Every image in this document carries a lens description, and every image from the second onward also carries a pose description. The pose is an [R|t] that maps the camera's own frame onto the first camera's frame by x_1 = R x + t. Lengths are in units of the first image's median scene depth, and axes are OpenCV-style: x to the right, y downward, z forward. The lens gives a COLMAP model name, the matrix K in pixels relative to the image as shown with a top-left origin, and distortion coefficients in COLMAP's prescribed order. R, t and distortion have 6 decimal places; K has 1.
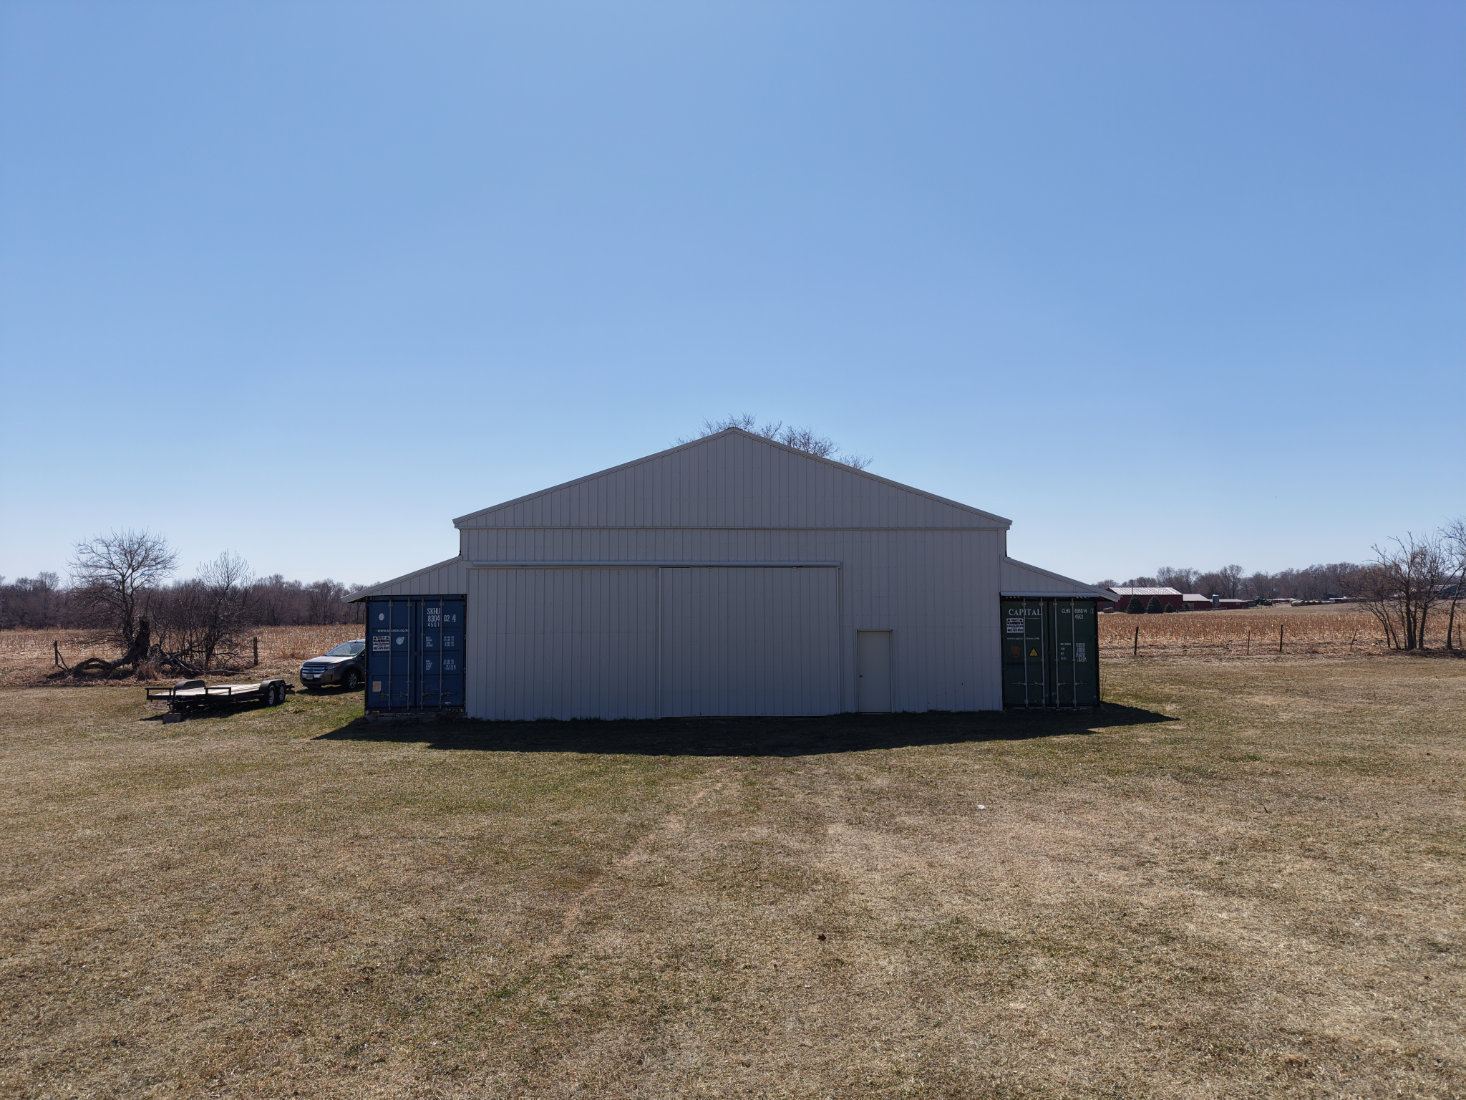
lens RADIAL K [[983.4, 0, 733.0], [0, 983.4, 550.0], [0, 0, 1]] dist [0.024801, -0.022242]
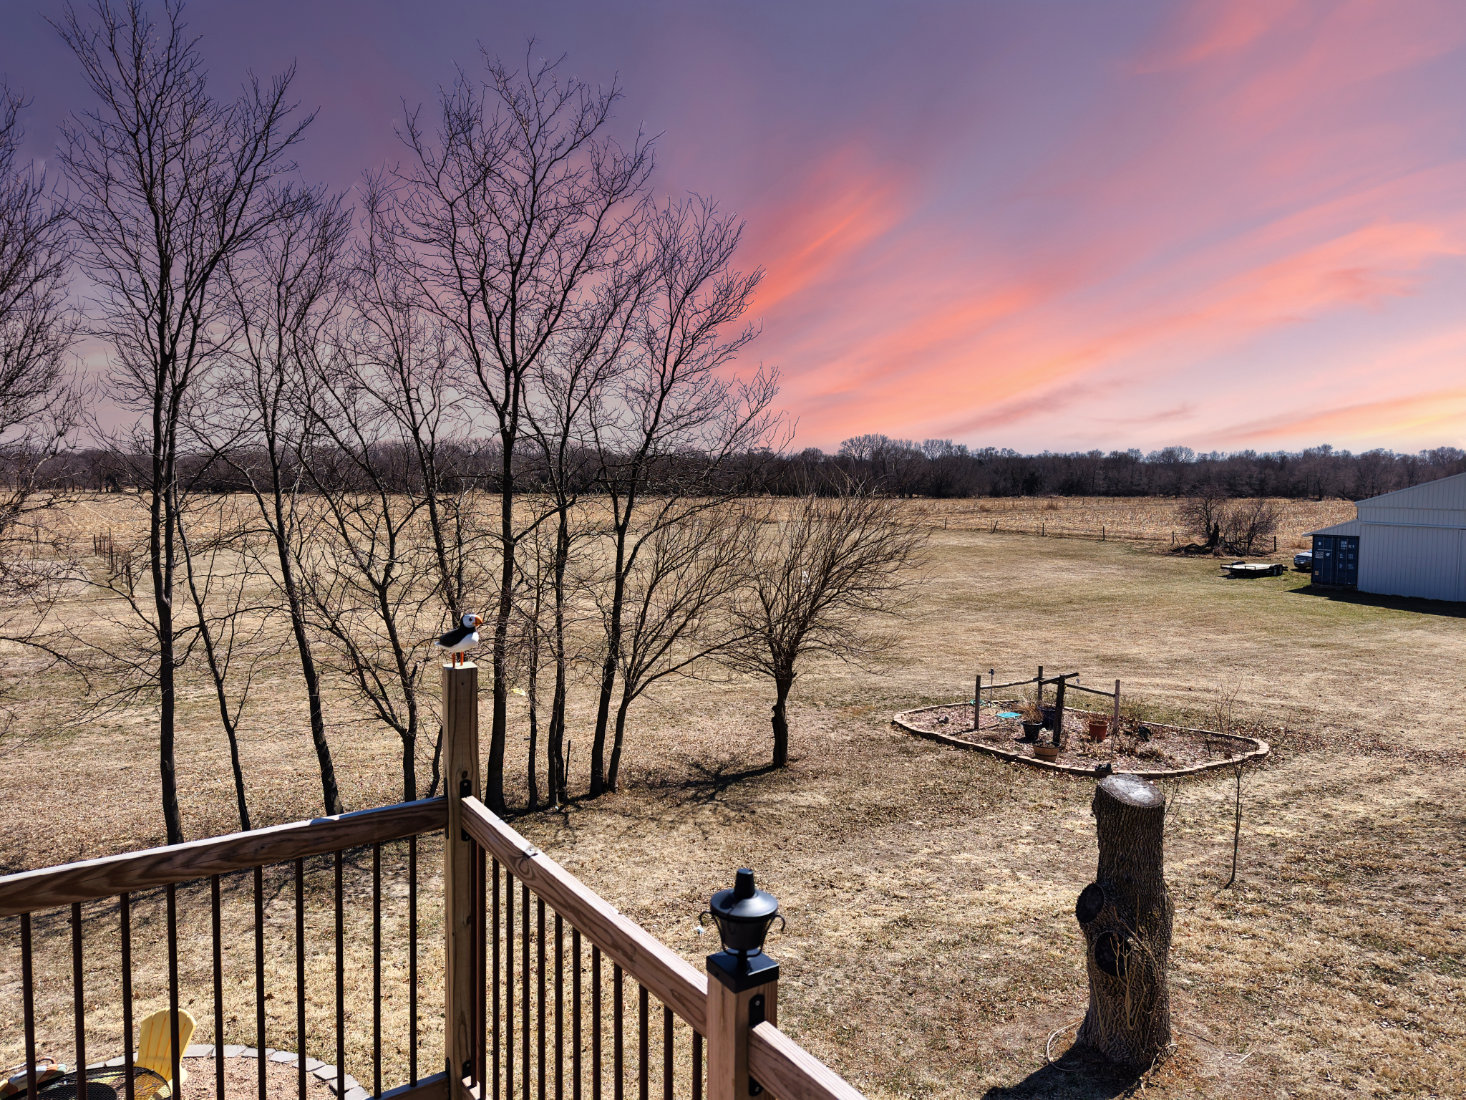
lens RADIAL K [[983.4, 0, 733.0], [0, 983.4, 550.0], [0, 0, 1]] dist [0.024801, -0.022242]
pose [[0.559524, 0.077938, -0.825141, 0.650234], [0.042423, 0.991571, 0.122425, -0.213556], [0.827728, -0.103504, 0.551501, -1.170381]]
